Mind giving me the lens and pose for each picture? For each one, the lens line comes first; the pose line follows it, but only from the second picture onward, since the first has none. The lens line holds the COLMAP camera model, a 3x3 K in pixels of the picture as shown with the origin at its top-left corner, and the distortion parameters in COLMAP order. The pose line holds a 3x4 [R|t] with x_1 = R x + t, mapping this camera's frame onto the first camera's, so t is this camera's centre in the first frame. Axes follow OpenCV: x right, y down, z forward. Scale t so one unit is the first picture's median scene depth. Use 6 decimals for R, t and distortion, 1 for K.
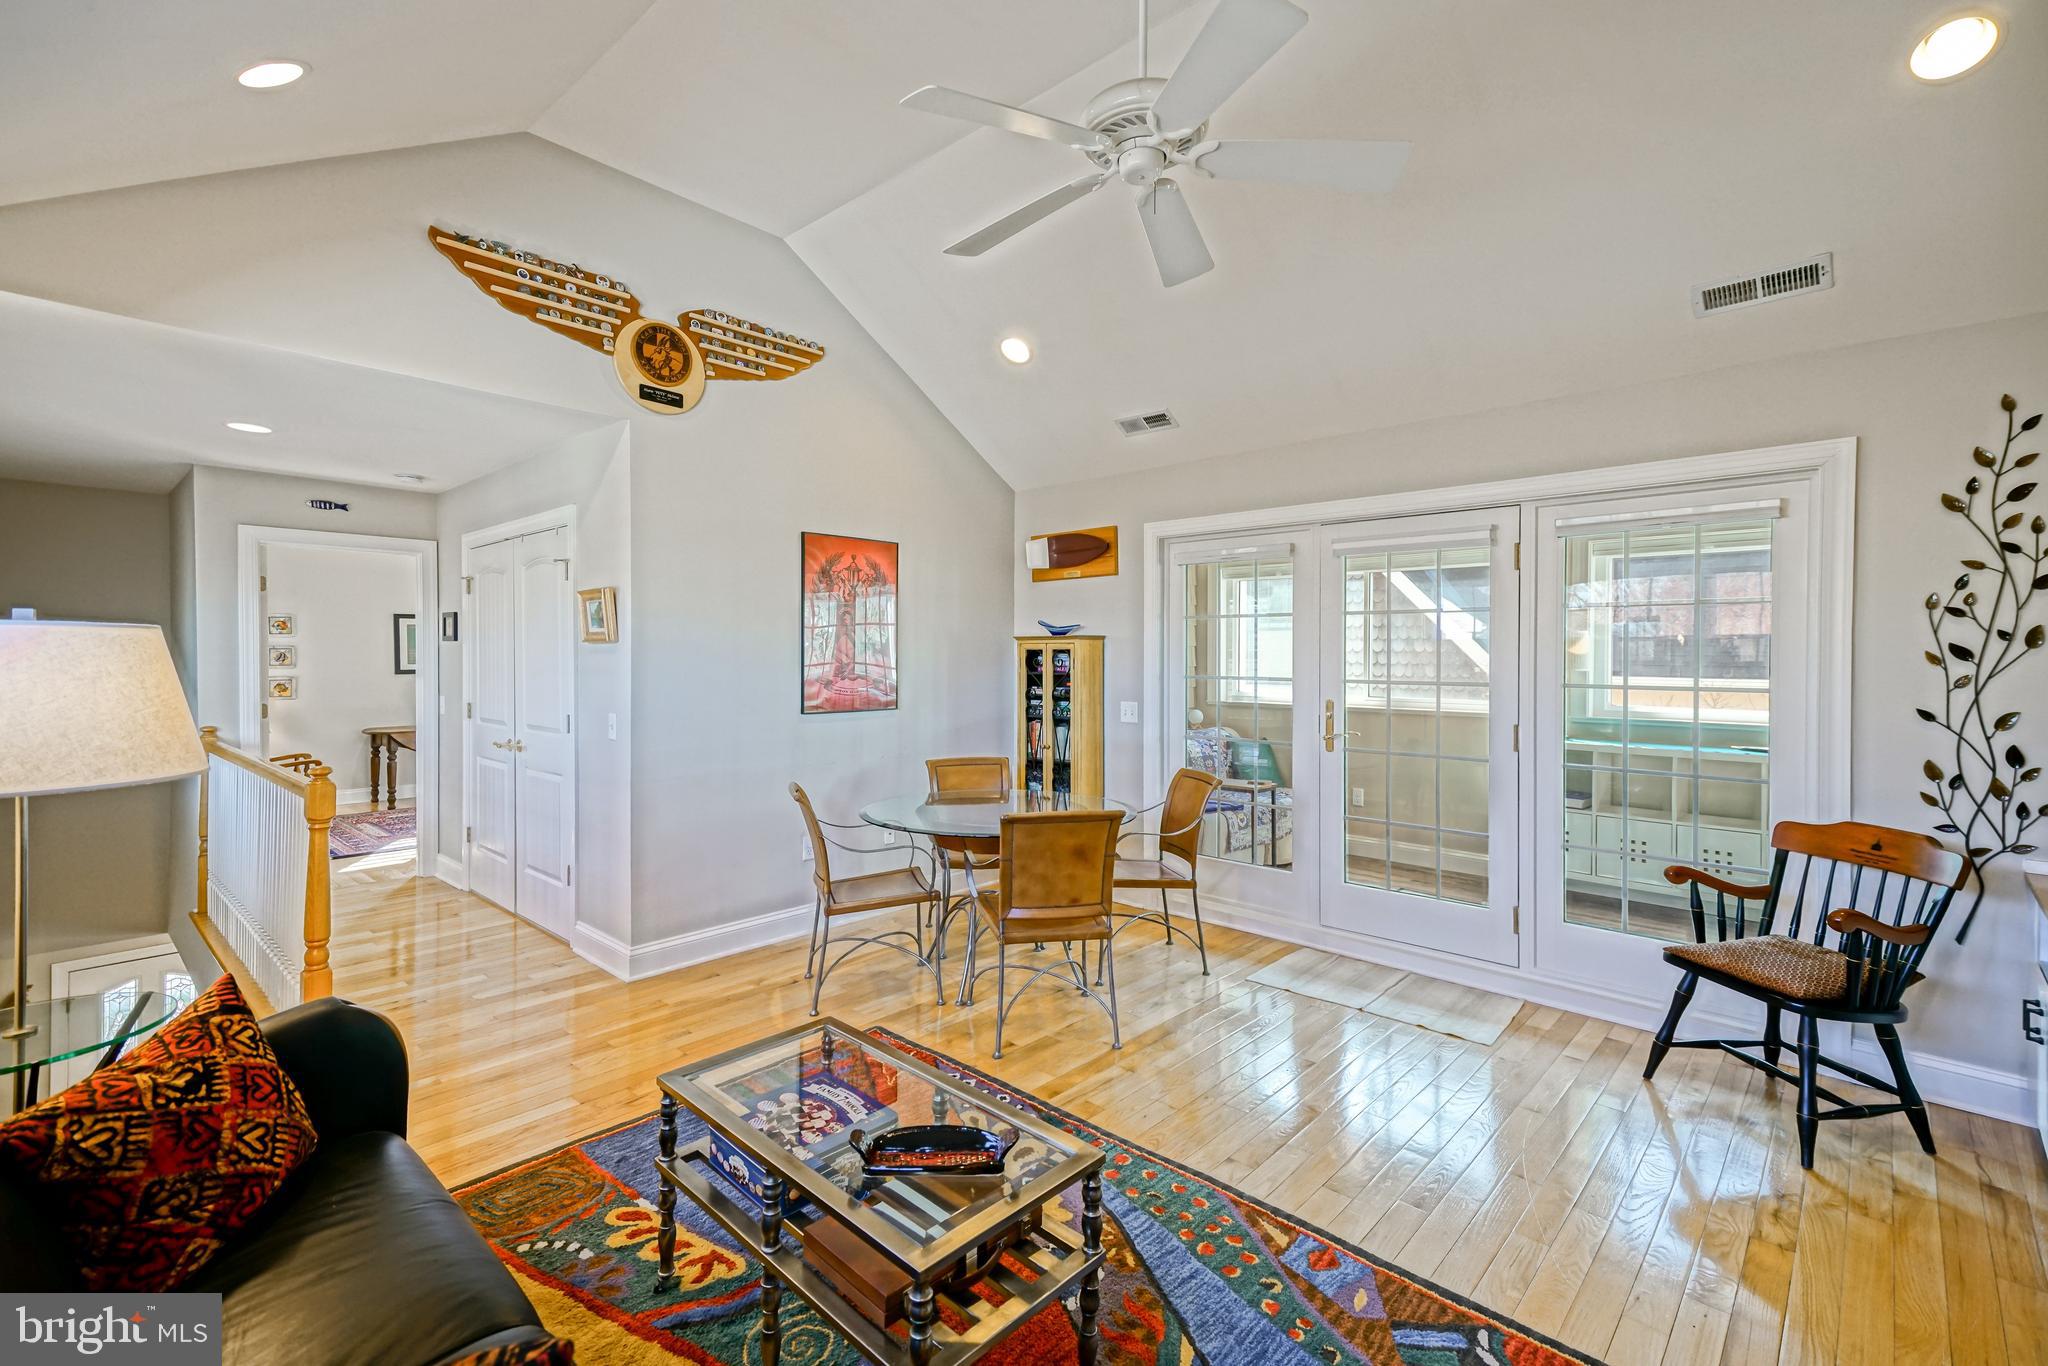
lens RADIAL K [[900.3, 0, 1024.5], [0, 900.3, 667.9], [0, 0, 1]] dist [0.036627, -0.000742]
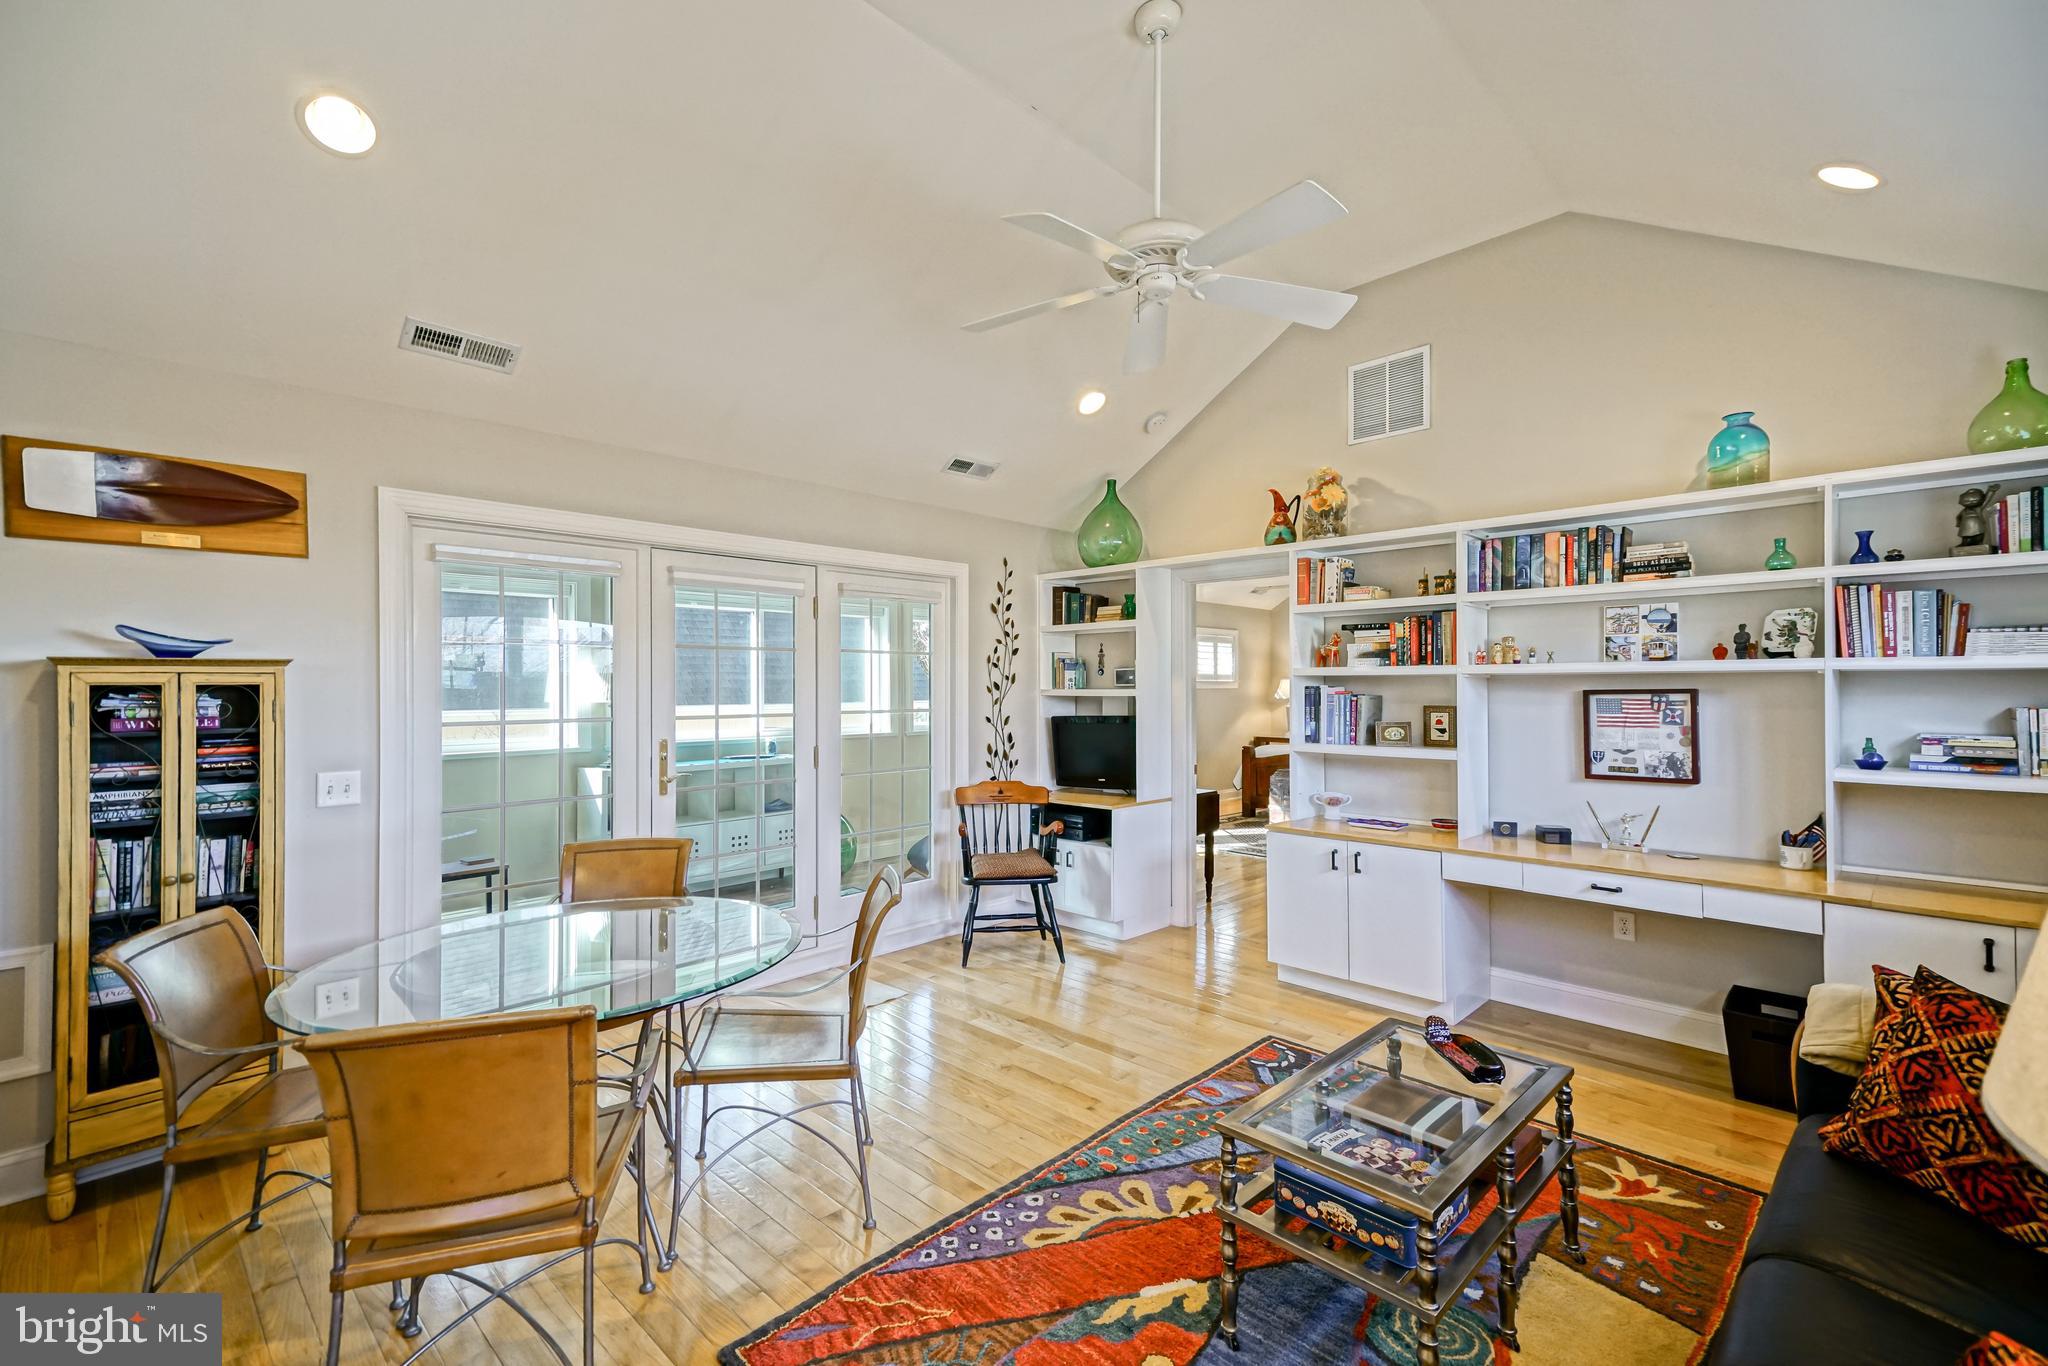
lens RADIAL K [[900.3, 0, 1025.6], [0, 900.3, 673.6], [0, 0, 1]] dist [0.036627, -0.000742]
pose [[0.016136, -0.000001, 0.999870, -0.888235], [0.007109, 0.999975, -0.000113, -0.043573], [-0.999845, 0.007110, 0.016136, 0.940838]]
